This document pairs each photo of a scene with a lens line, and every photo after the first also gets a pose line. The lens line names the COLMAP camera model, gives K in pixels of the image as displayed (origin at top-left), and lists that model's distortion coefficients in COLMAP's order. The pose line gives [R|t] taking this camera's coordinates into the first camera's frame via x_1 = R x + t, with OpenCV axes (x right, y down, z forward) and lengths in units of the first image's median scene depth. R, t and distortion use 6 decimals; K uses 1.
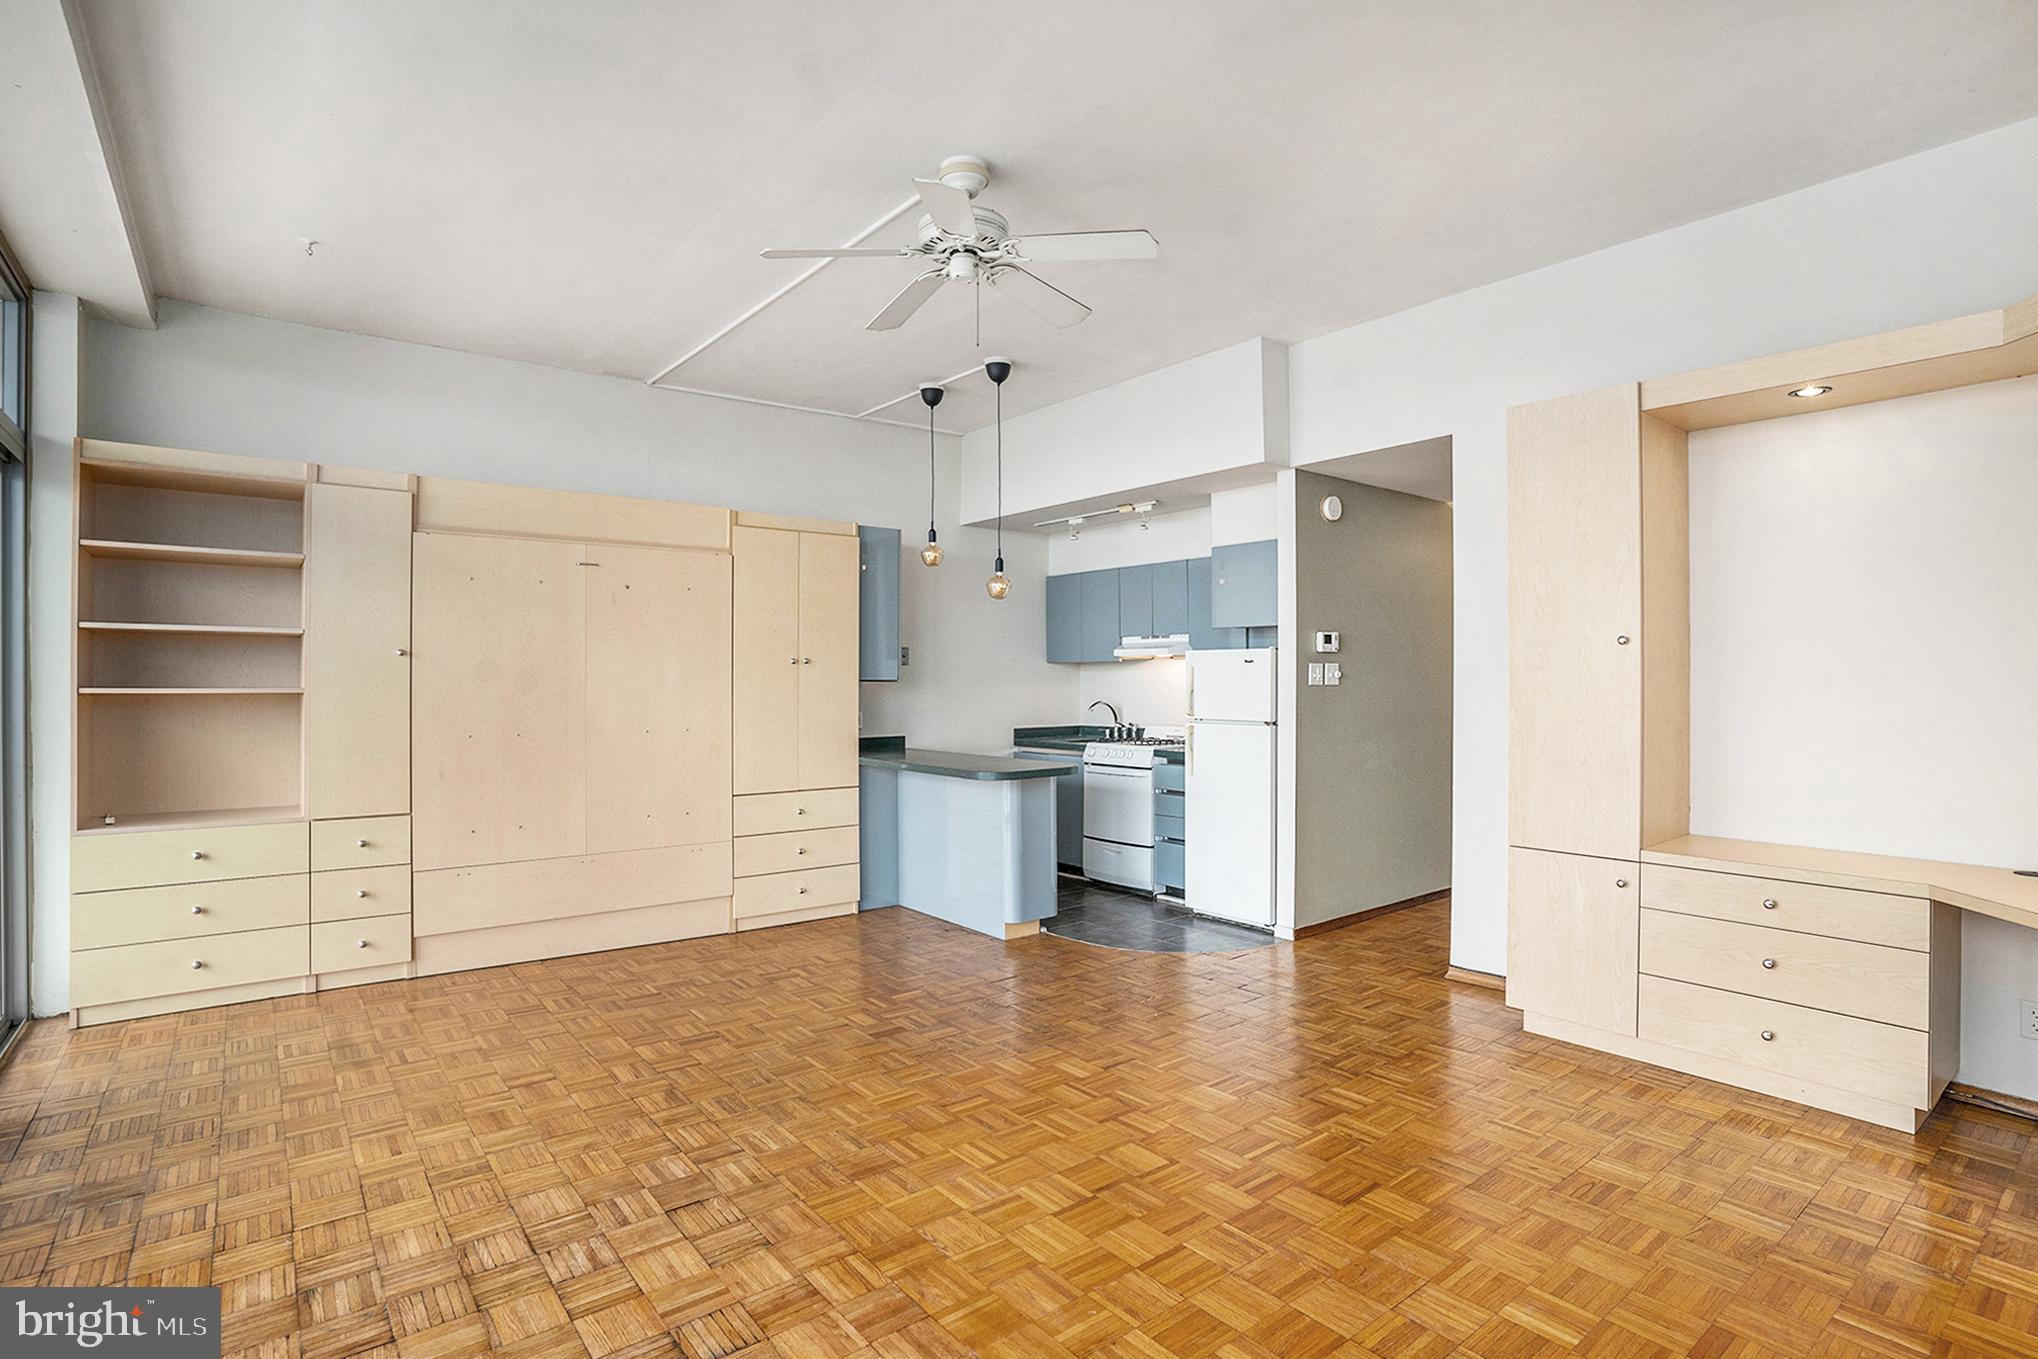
lens RADIAL K [[998.9, 0, 1001.2], [0, 998.9, 687.2], [0, 0, 1]] dist [0.007665, 0.006664]
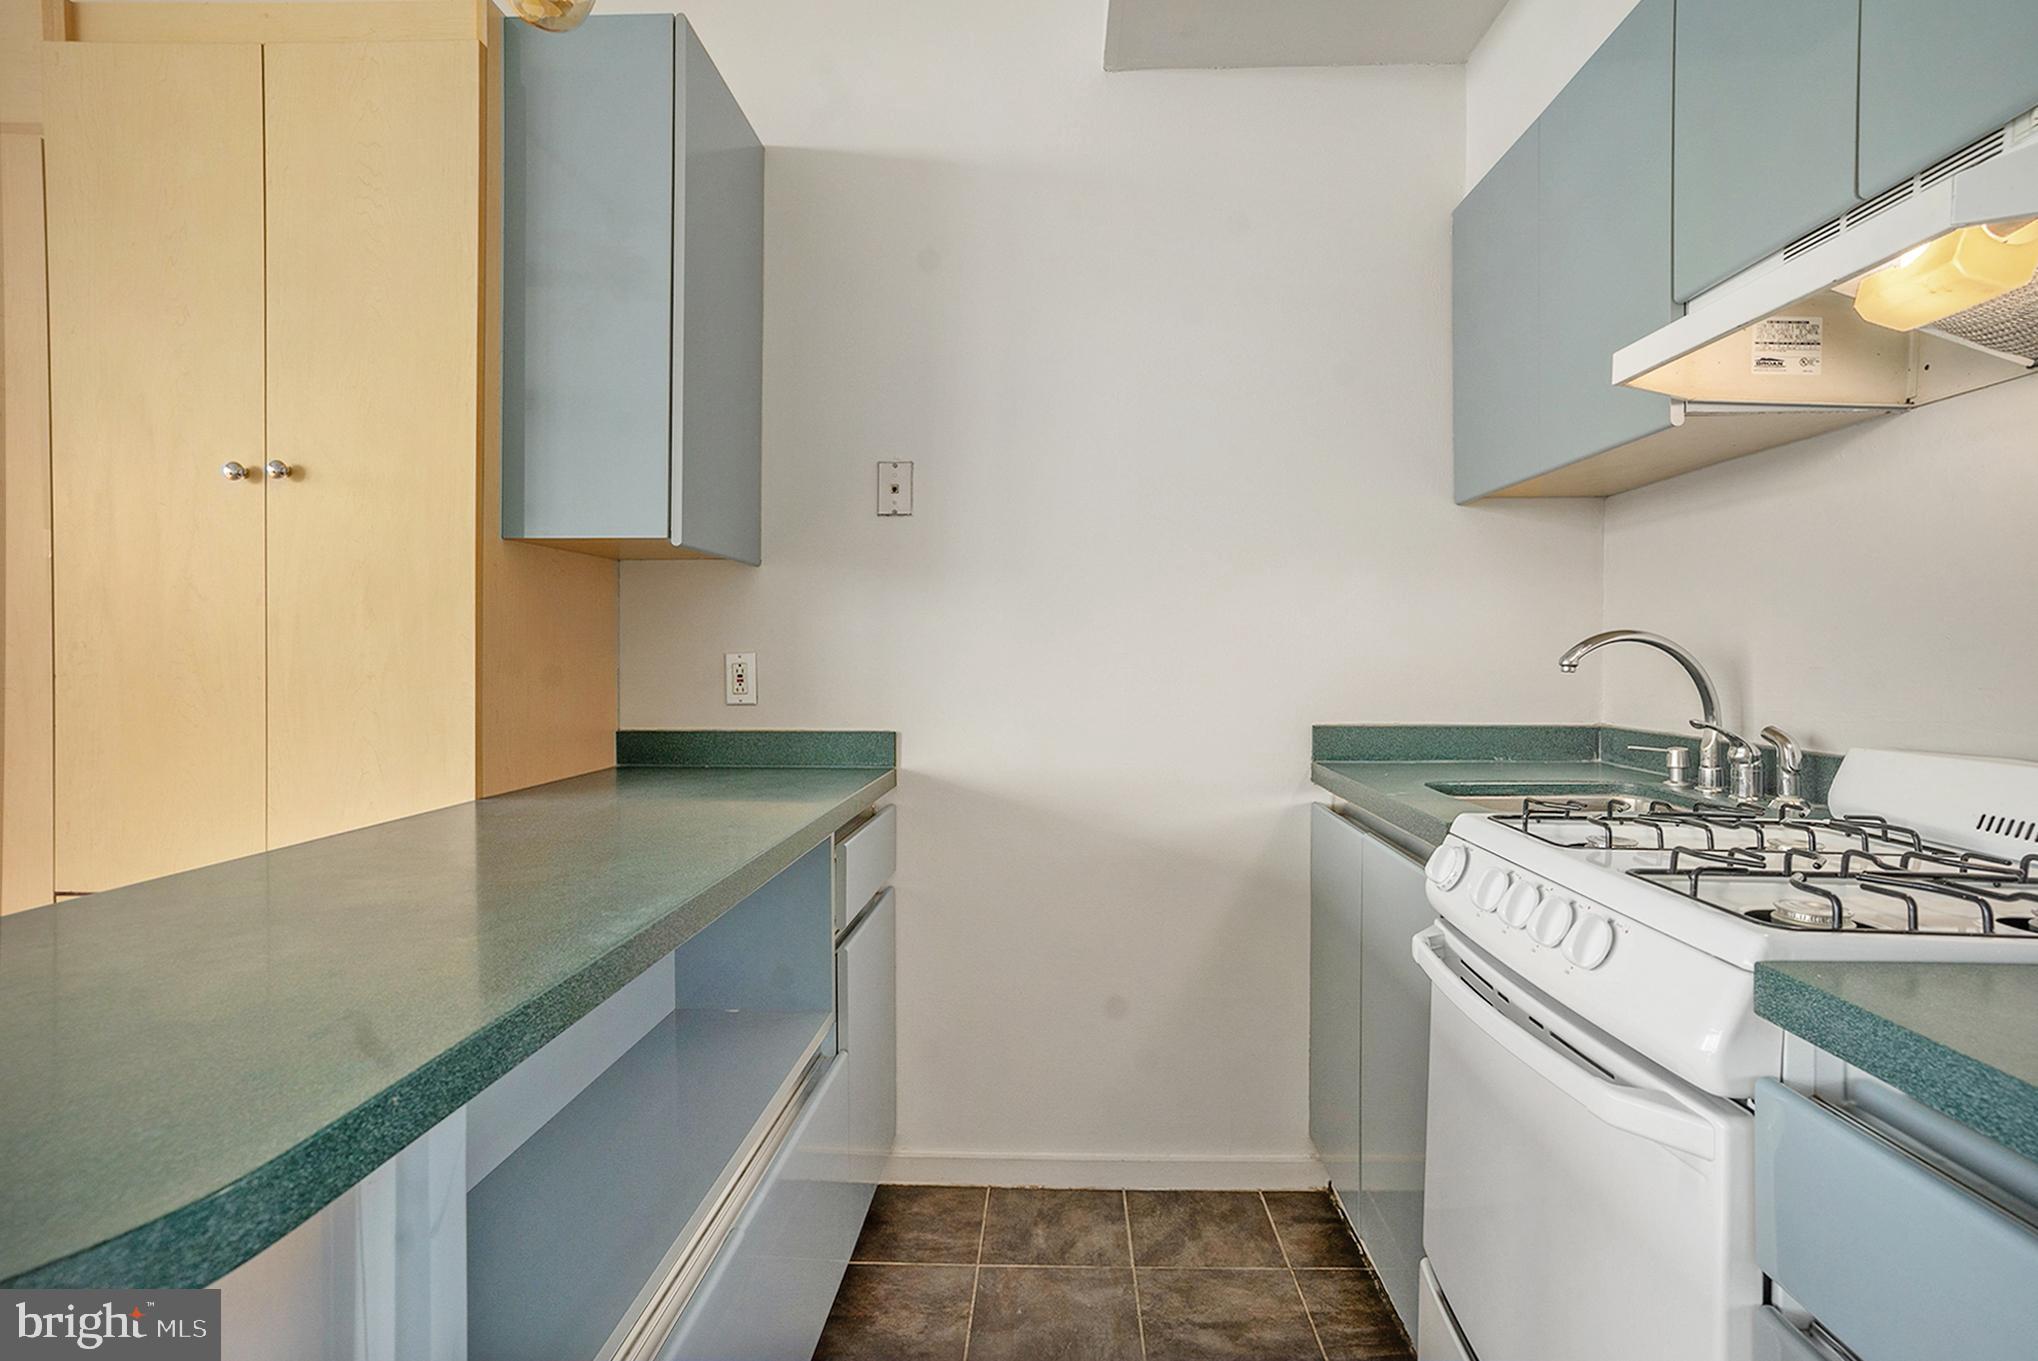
lens RADIAL K [[998.9, 0, 997.6], [0, 998.9, 647.9], [0, 0, 1]] dist [0.007665, 0.006664]
pose [[0.775550, 0.003147, -0.631279, 0.156600], [-0.004511, 0.999990, -0.000557, 0.022251], [0.631270, 0.003280, 0.775556, 0.835903]]
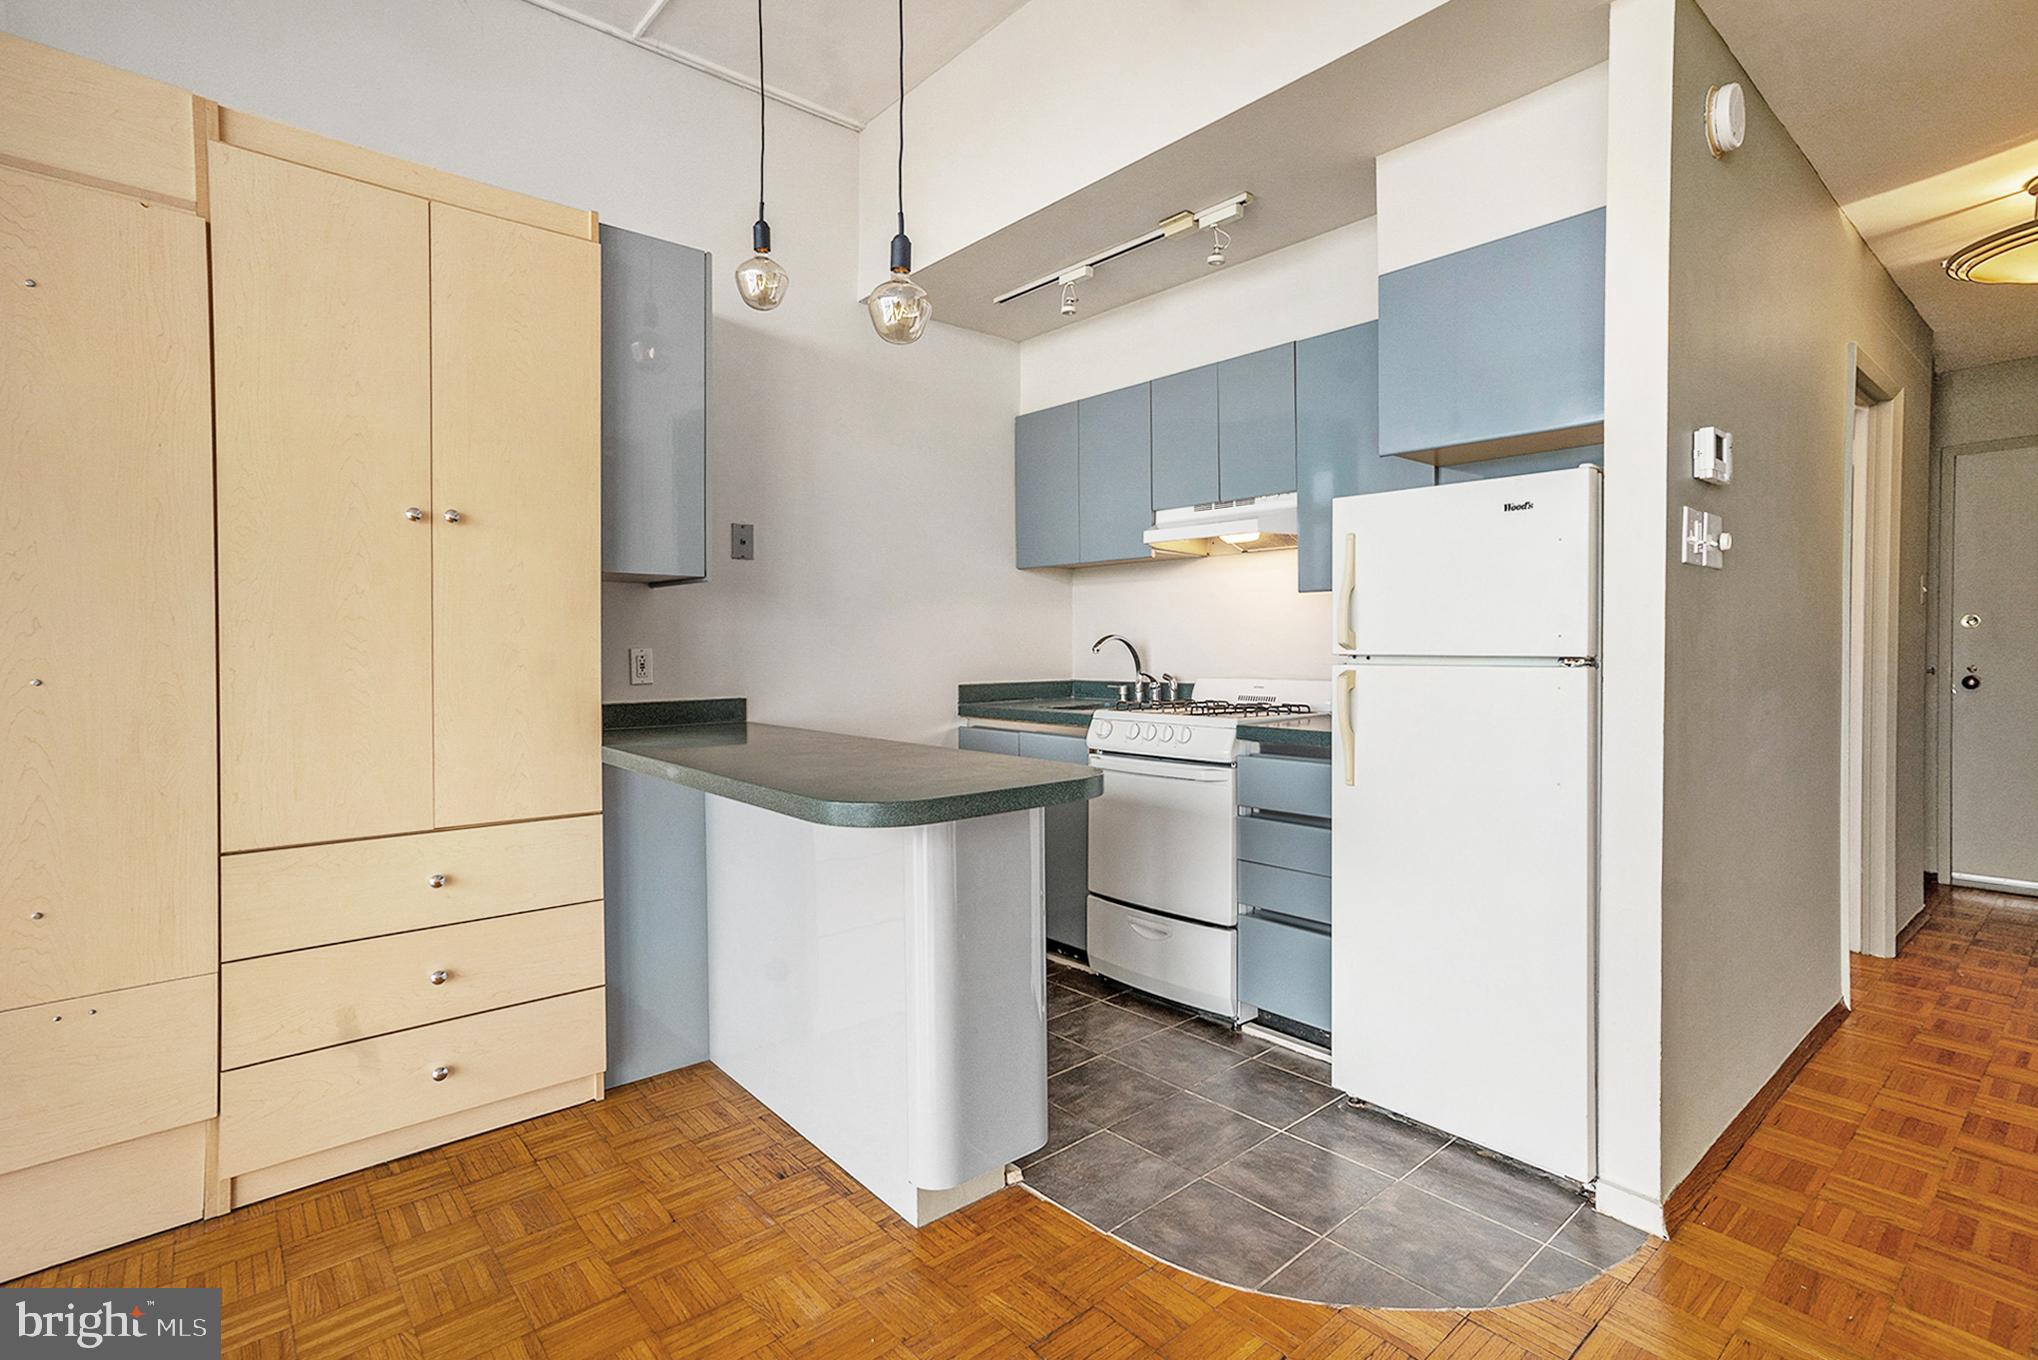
lens RADIAL K [[998.9, 0, 1021.6], [0, 998.9, 647.9], [0, 0, 1]] dist [0.007665, 0.006664]
pose [[0.998173, 0.000622, 0.060421, 0.017567], [-0.000843, 0.999993, 0.003629, 0.022265], [-0.060418, -0.003673, 0.998166, 0.521167]]
